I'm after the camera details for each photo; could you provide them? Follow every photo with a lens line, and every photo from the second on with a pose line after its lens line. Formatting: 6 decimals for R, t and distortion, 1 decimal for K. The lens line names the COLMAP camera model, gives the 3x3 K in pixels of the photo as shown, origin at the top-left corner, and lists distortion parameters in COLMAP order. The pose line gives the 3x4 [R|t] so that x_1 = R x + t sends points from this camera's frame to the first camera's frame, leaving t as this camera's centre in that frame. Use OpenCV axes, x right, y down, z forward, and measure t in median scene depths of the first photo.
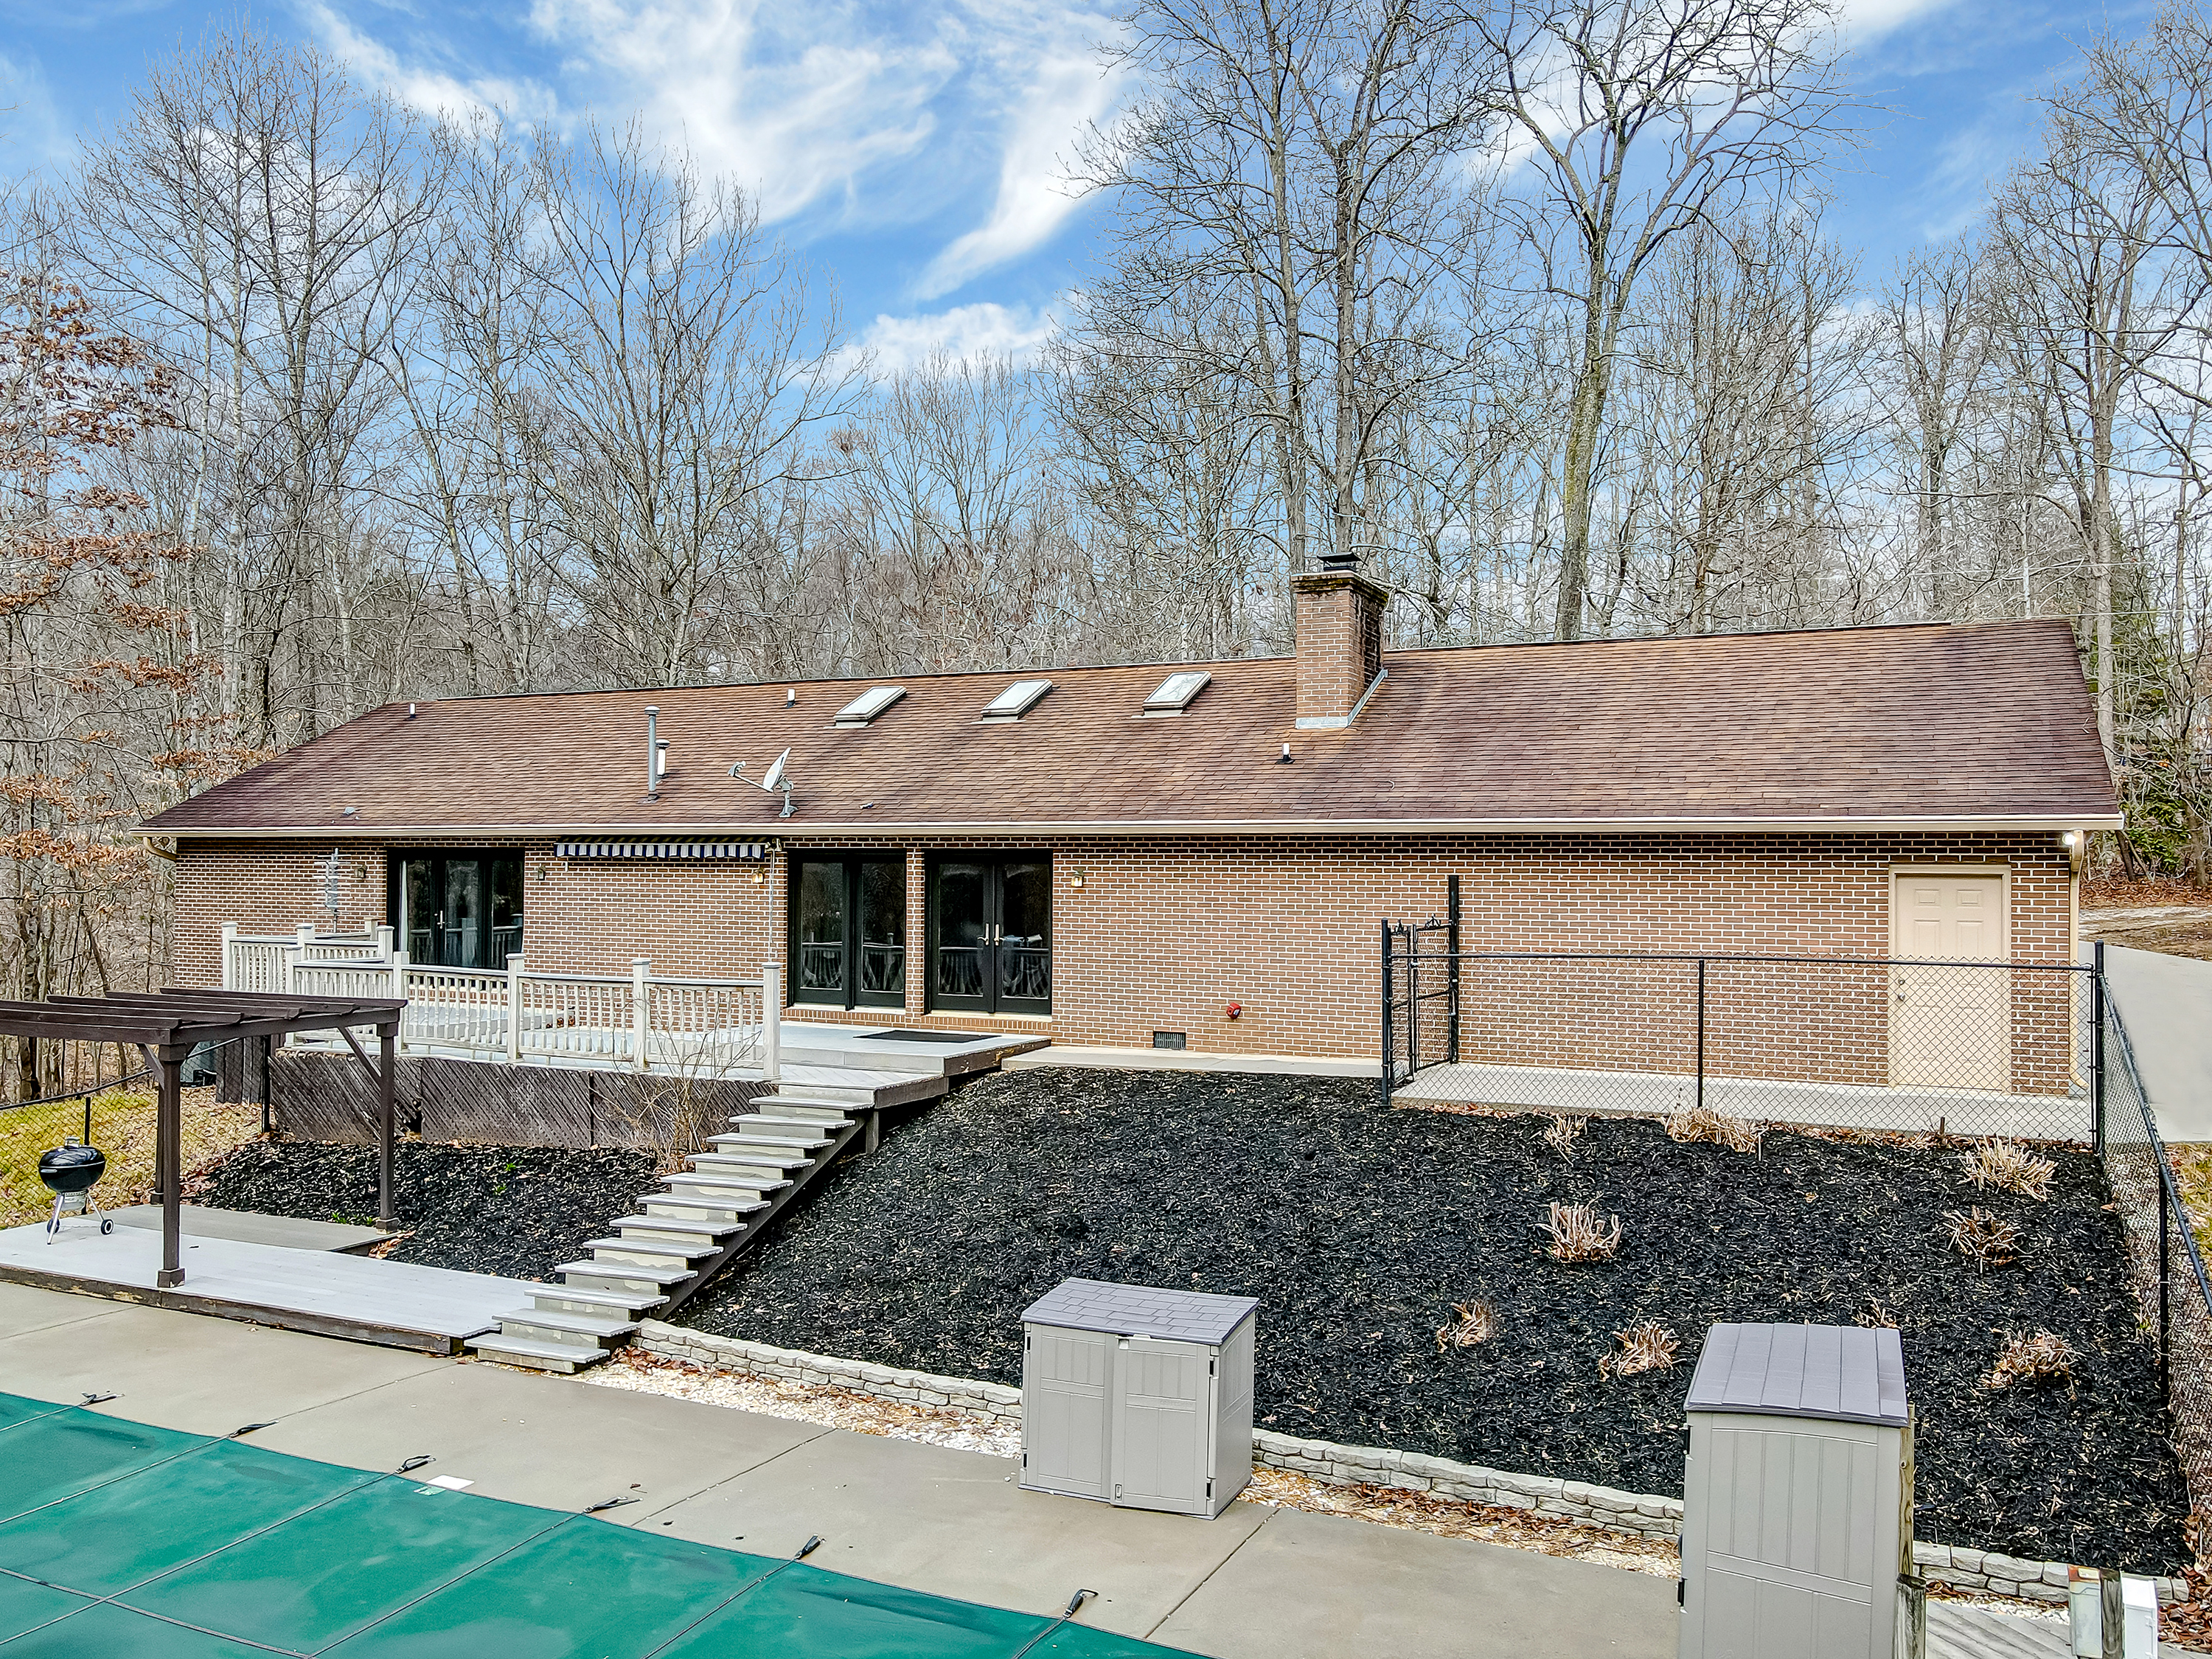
lens RADIAL K [[1581.5, 0, 1106.0], [0, 1581.5, 829.5], [0, 0, 1]] dist [0.025314, 0.005129]
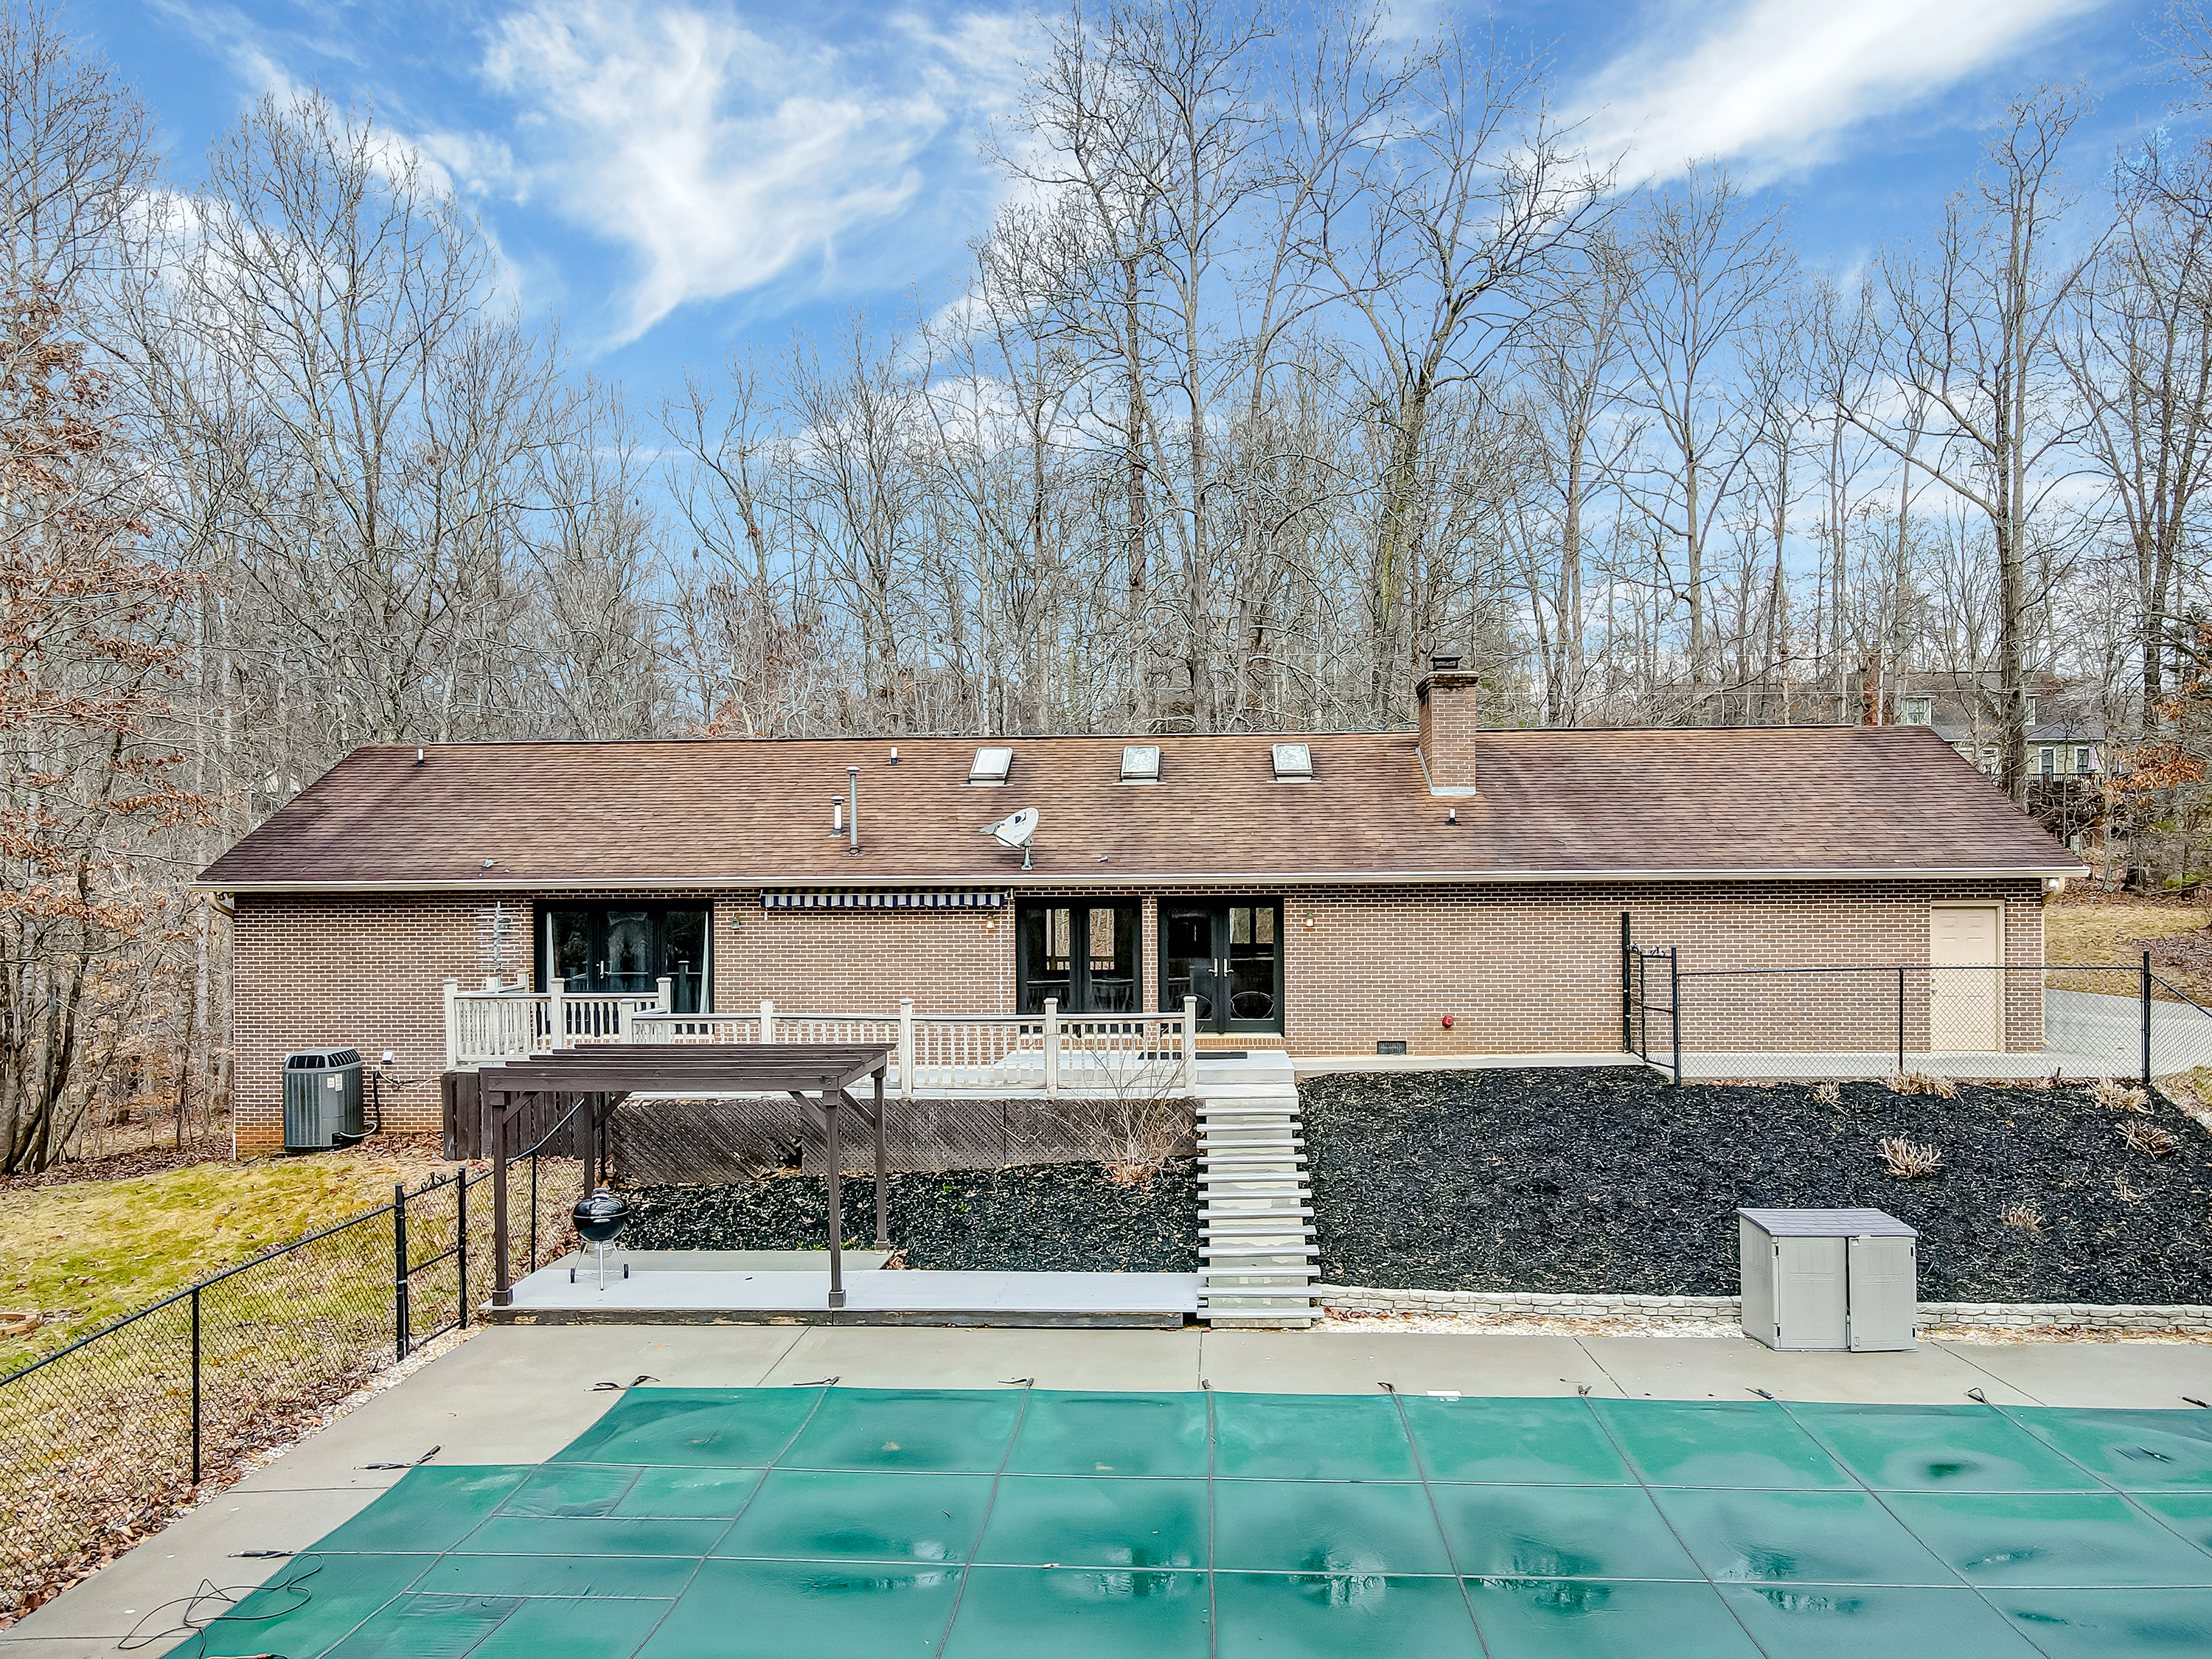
lens RADIAL K [[1535.4, 0, 1106.2], [0, 1535.4, 895.6], [0, 0, 1]] dist [0.028963, 0.004170]
pose [[0.935133, -0.016861, 0.353895, -0.673556], [0.005688, 0.999453, 0.032589, -0.031260], [-0.354251, -0.028462, 0.934717, -0.057835]]
